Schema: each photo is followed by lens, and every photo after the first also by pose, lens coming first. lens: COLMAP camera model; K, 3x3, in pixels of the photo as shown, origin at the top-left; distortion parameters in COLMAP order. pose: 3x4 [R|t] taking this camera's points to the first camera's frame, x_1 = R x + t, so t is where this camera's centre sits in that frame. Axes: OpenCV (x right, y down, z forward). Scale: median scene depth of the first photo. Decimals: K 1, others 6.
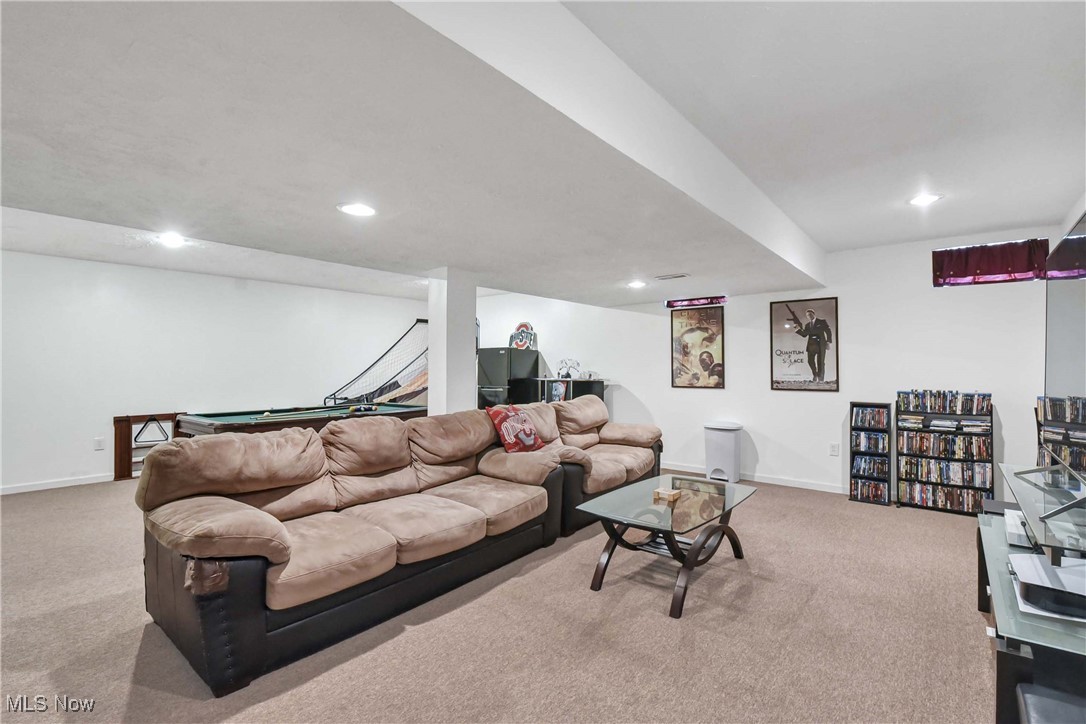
lens RADIAL K [[487.8, 0, 535.1], [0, 487.8, 366.8], [0, 0, 1]] dist [-0.000645, -0.001379]
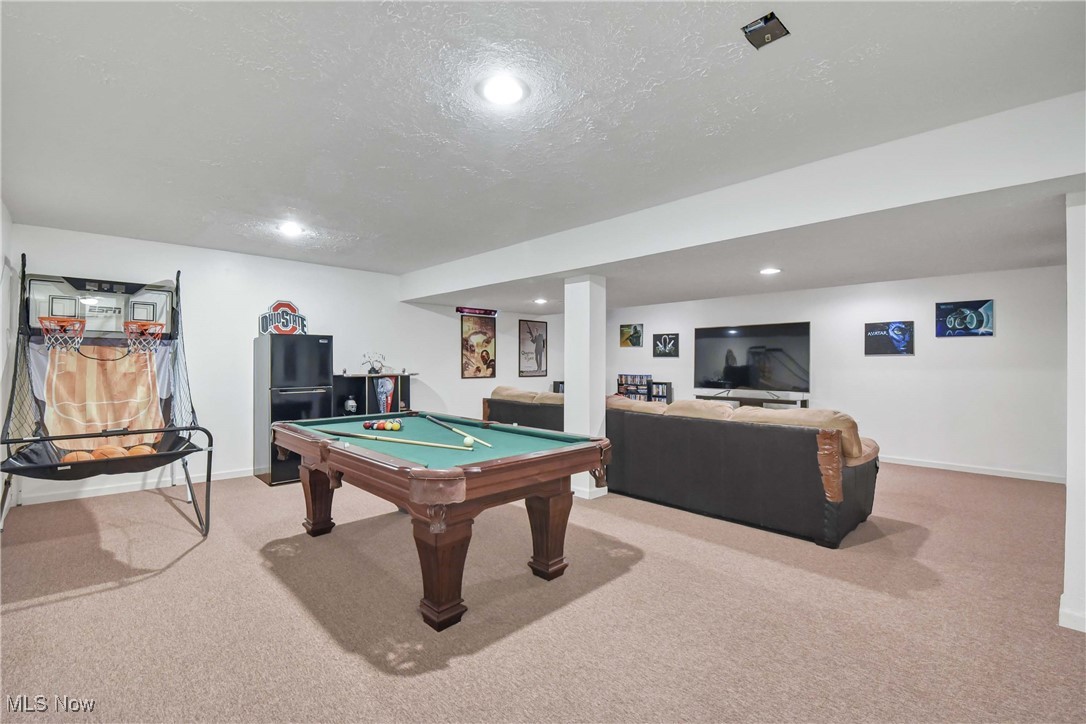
lens RADIAL K [[487.8, 0, 534.2], [0, 487.8, 360.6], [0, 0, 1]] dist [-0.000645, -0.001379]
pose [[0.110986, 0.005741, 0.993805, -0.949736], [-0.002436, 0.999982, -0.005504, 0.004043], [-0.993819, -0.001810, 0.110998, 0.719179]]
